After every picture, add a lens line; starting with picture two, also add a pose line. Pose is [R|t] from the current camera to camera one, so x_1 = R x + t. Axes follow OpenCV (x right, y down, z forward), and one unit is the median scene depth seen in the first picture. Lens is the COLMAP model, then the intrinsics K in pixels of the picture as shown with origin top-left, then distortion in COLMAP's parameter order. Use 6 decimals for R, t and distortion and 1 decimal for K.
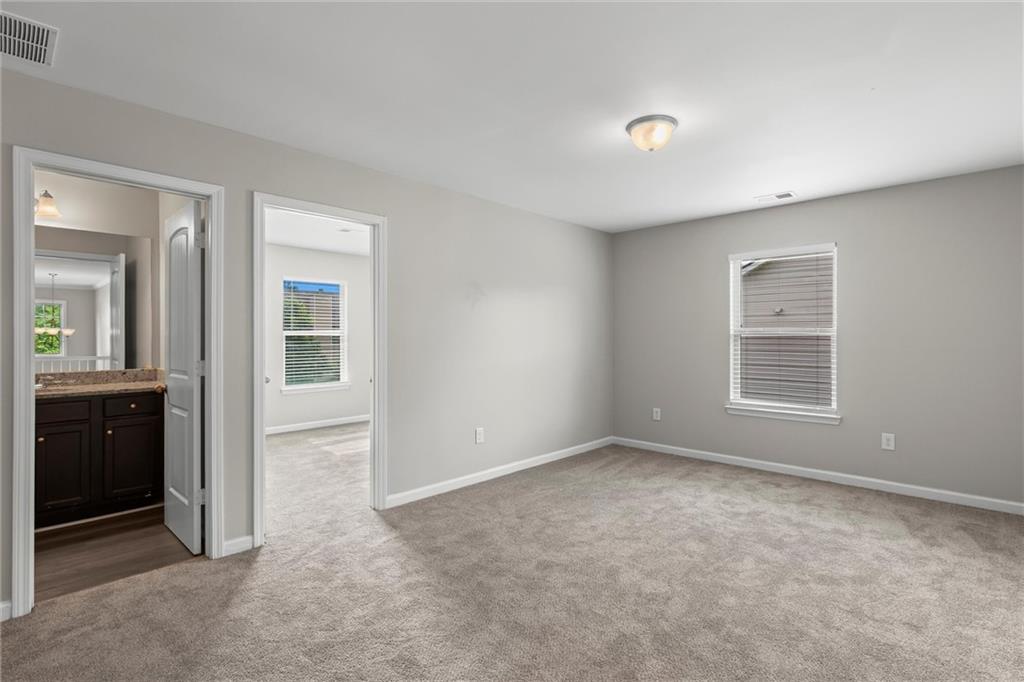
lens RADIAL K [[514.7, 0, 512.0], [0, 514.7, 341.0], [0, 0, 1]] dist [-0.000849, -0.000205]
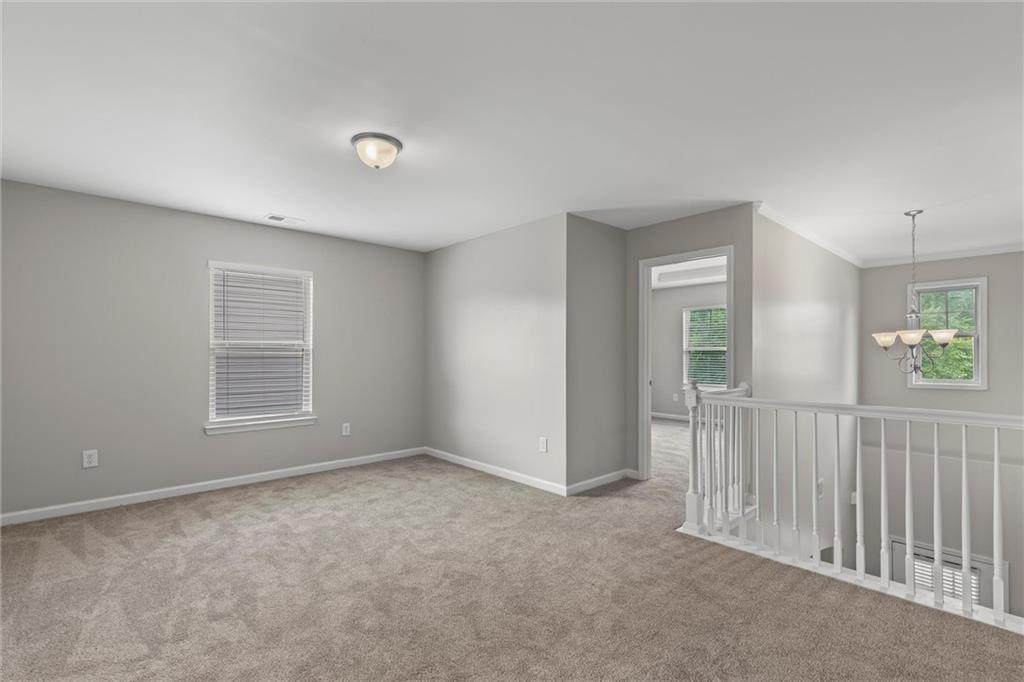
lens RADIAL K [[492.4, 0, 514.9], [0, 492.4, 357.3], [0, 0, 1]] dist [0.001405, 0.000317]
pose [[0.000472, -0.011187, 0.999937, -0.517868], [0.005582, 0.999922, 0.011184, -0.003227], [-0.999984, 0.005576, 0.000534, 0.531570]]
